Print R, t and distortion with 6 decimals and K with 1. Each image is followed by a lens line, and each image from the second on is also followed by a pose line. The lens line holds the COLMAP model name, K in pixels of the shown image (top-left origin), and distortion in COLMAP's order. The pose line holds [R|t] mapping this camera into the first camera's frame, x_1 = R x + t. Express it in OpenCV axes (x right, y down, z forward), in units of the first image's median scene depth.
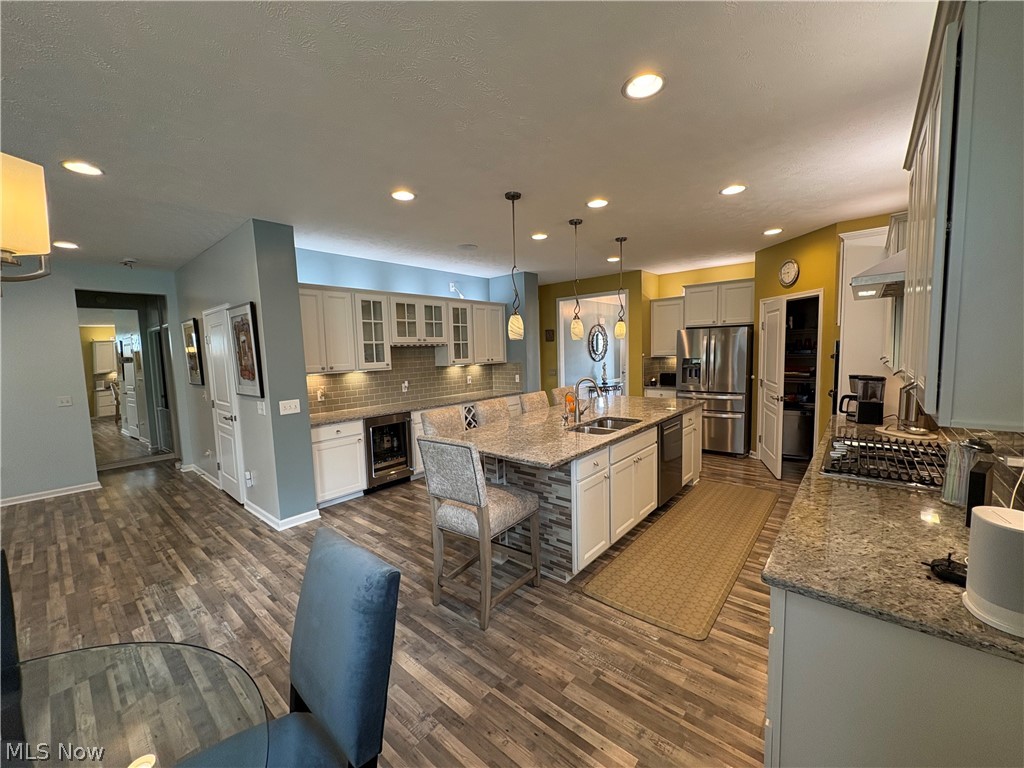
lens RADIAL K [[409.0, 0, 512.2], [0, 409.0, 382.0], [0, 0, 1]] dist [-0.000296, 0.000269]
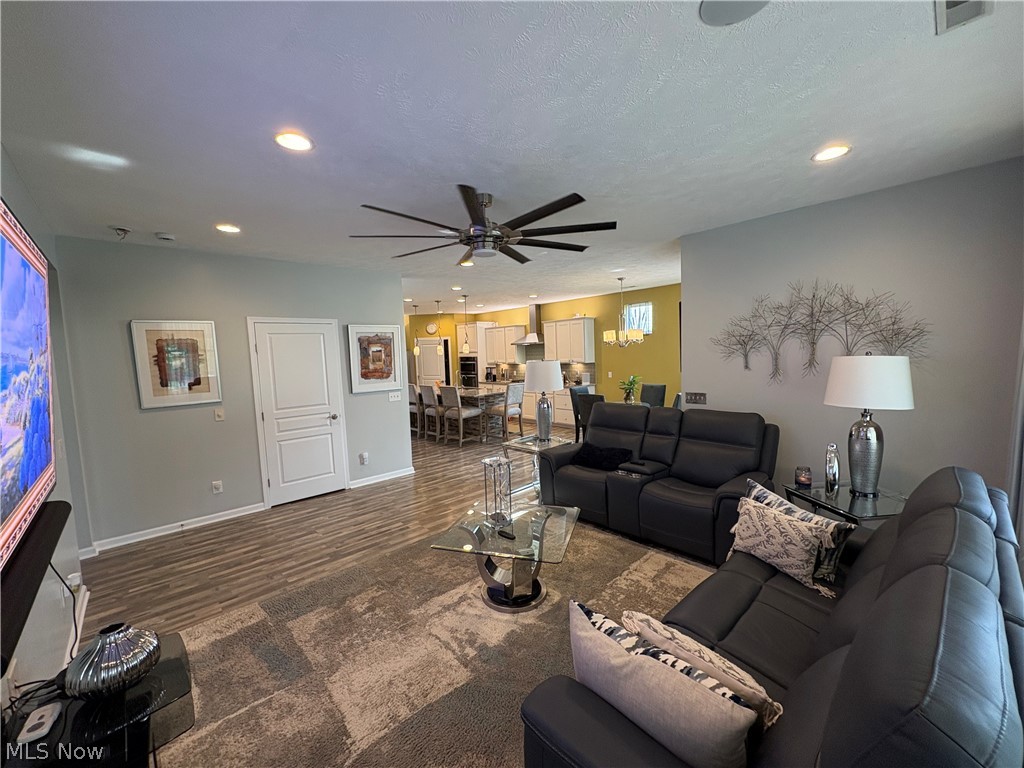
lens RADIAL K [[409.3, 0, 512.0], [0, 409.3, 384.0], [0, 0, 1]] dist [0.001833, 0.000100]
pose [[0.106069, -0.052337, 0.992980, -1.796230], [0.113392, 0.992736, 0.040212, 0.007611], [-0.987872, 0.108331, 0.111233, 0.367131]]
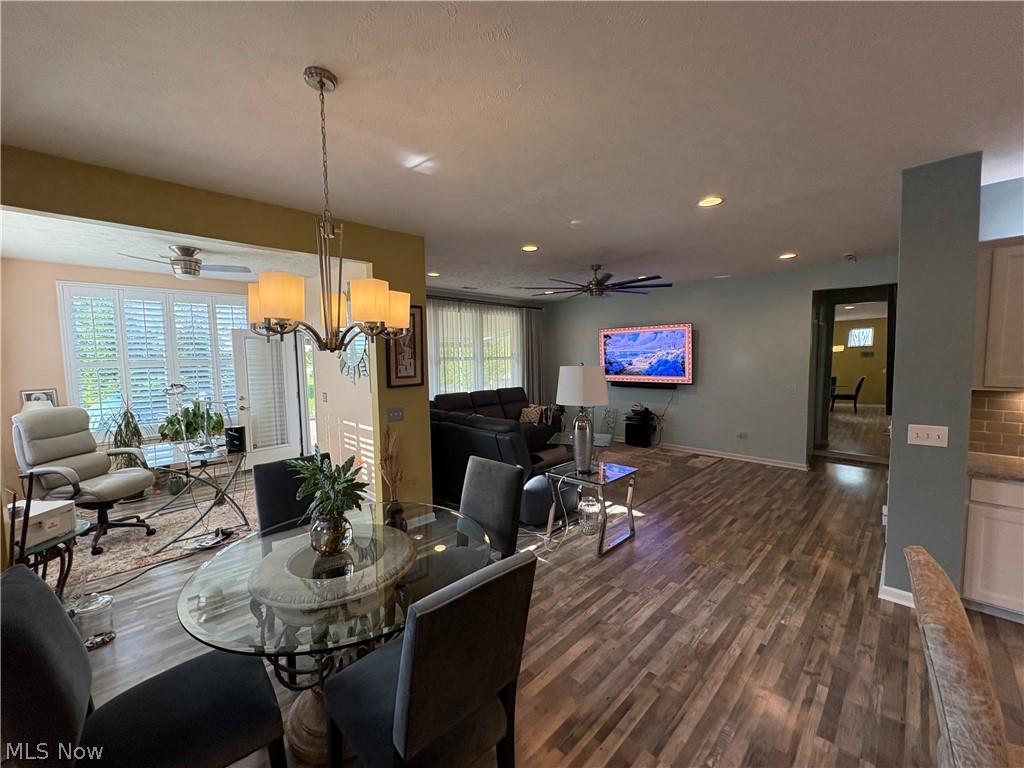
lens RADIAL K [[409.3, 0, 512.0], [0, 409.3, 384.0], [0, 0, 1]] dist [0.001833, 0.000100]
pose [[-0.072581, 0.099596, -0.992377, 0.149693], [-0.064775, 0.992430, 0.104339, -0.044436], [0.995257, 0.071854, -0.065580, 0.316485]]
